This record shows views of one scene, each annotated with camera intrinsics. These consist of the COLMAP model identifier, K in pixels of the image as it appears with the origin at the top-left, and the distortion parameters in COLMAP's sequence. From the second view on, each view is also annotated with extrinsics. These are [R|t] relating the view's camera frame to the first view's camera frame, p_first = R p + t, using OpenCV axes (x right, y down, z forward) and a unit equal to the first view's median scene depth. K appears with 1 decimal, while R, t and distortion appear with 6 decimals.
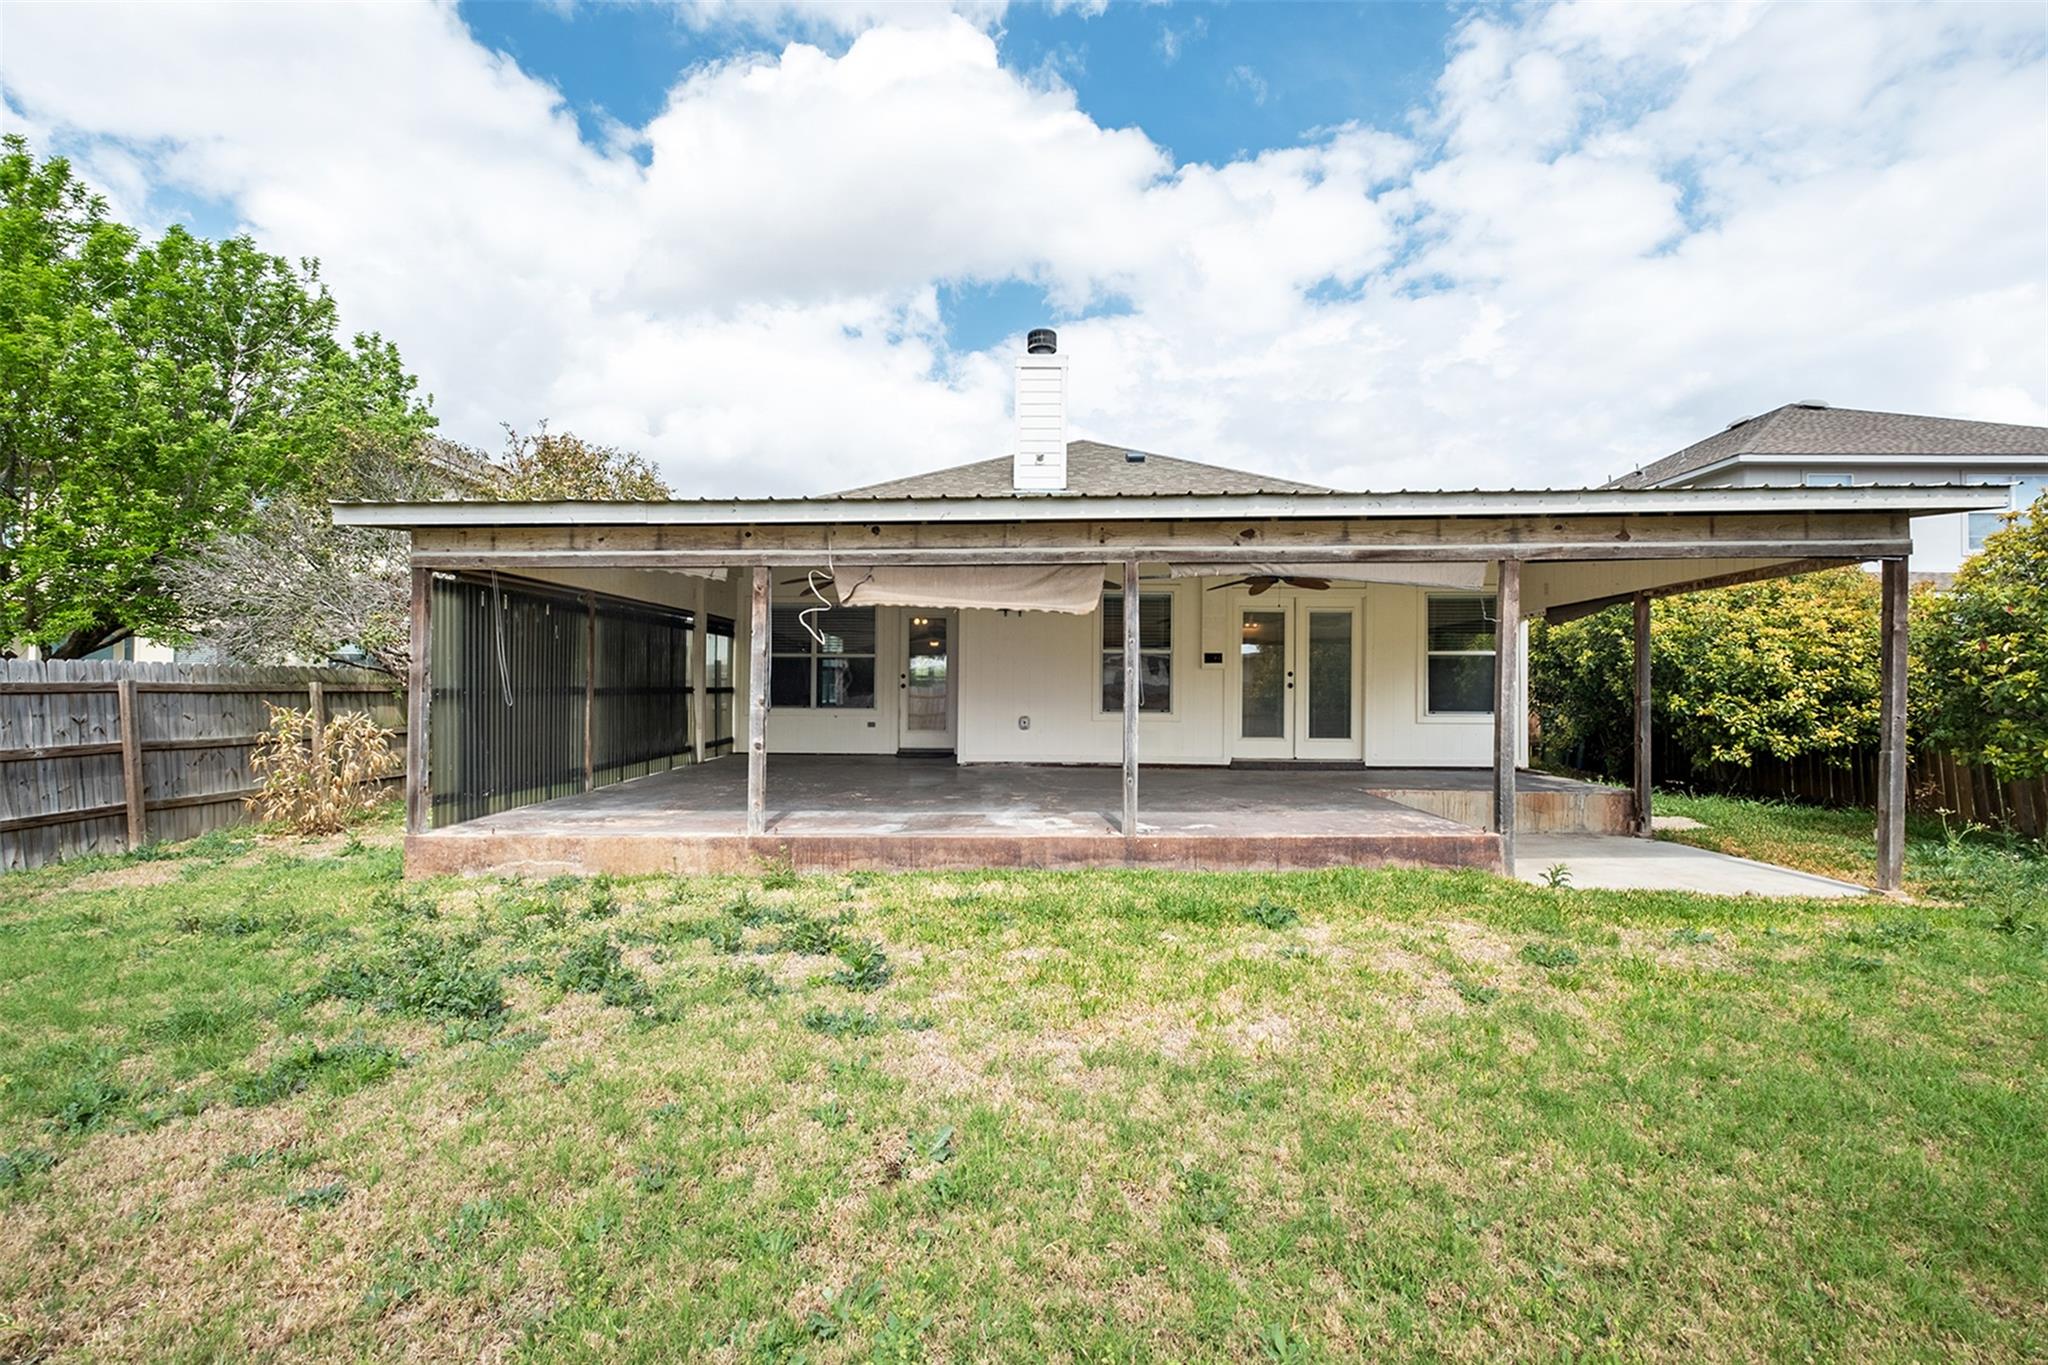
lens RADIAL K [[889.2, 0, 1009.3], [0, 889.2, 693.9], [0, 0, 1]] dist [0.001505, -0.004094]
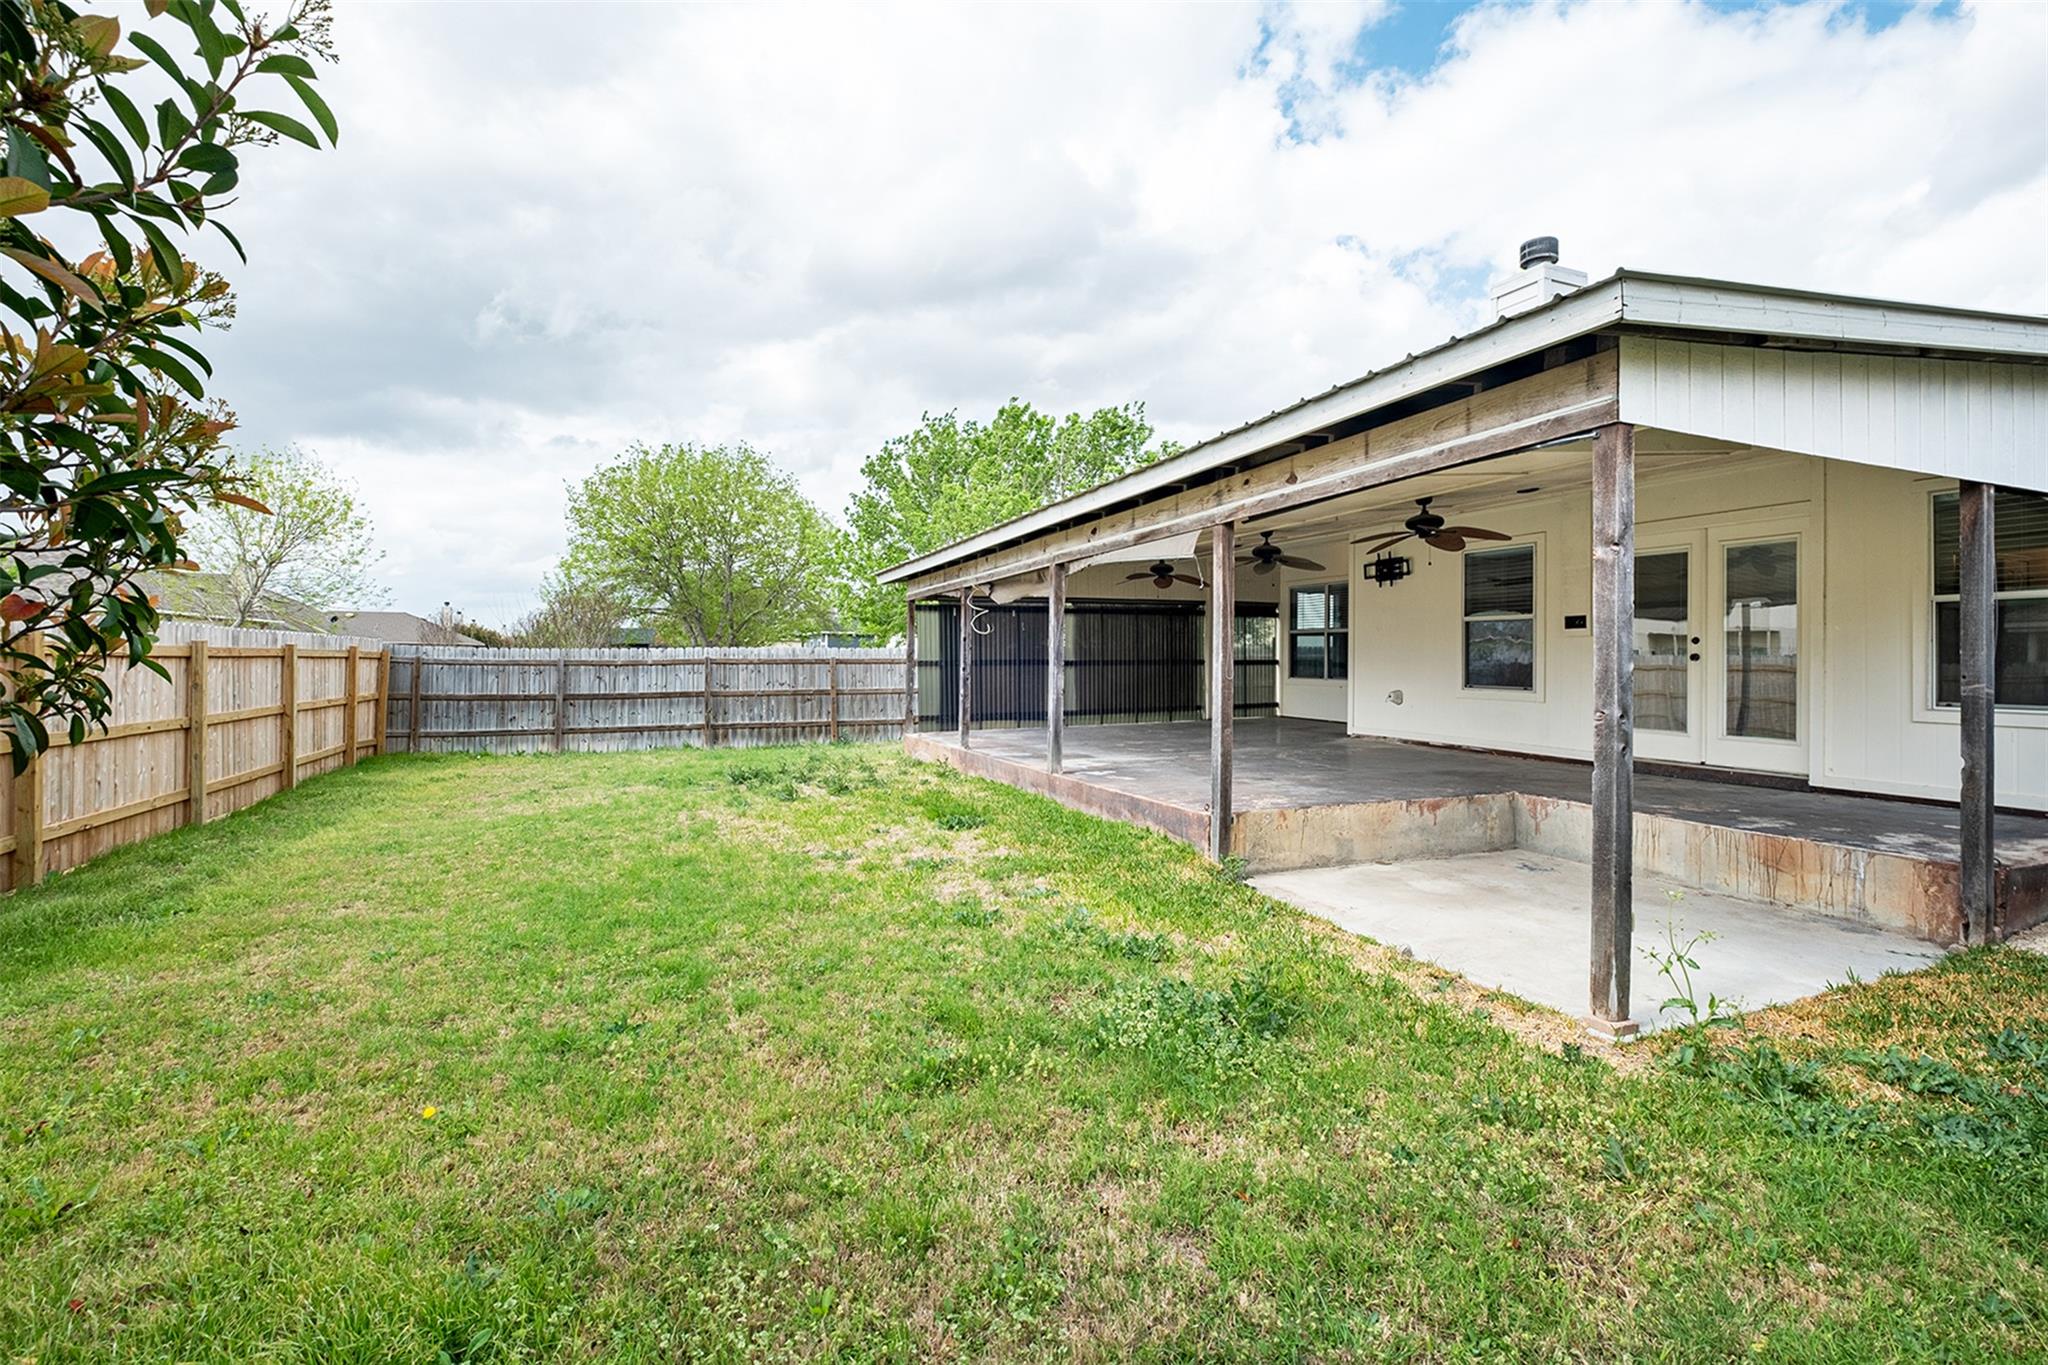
lens RADIAL K [[889.2, 0, 1029.8], [0, 889.2, 651.3], [0, 0, 1]] dist [0.001505, -0.004094]
pose [[0.426170, -0.009007, -0.904598, 0.728806], [-0.008054, 0.999873, -0.013750, -0.000825], [0.904607, 0.013146, 0.426044, 0.229552]]
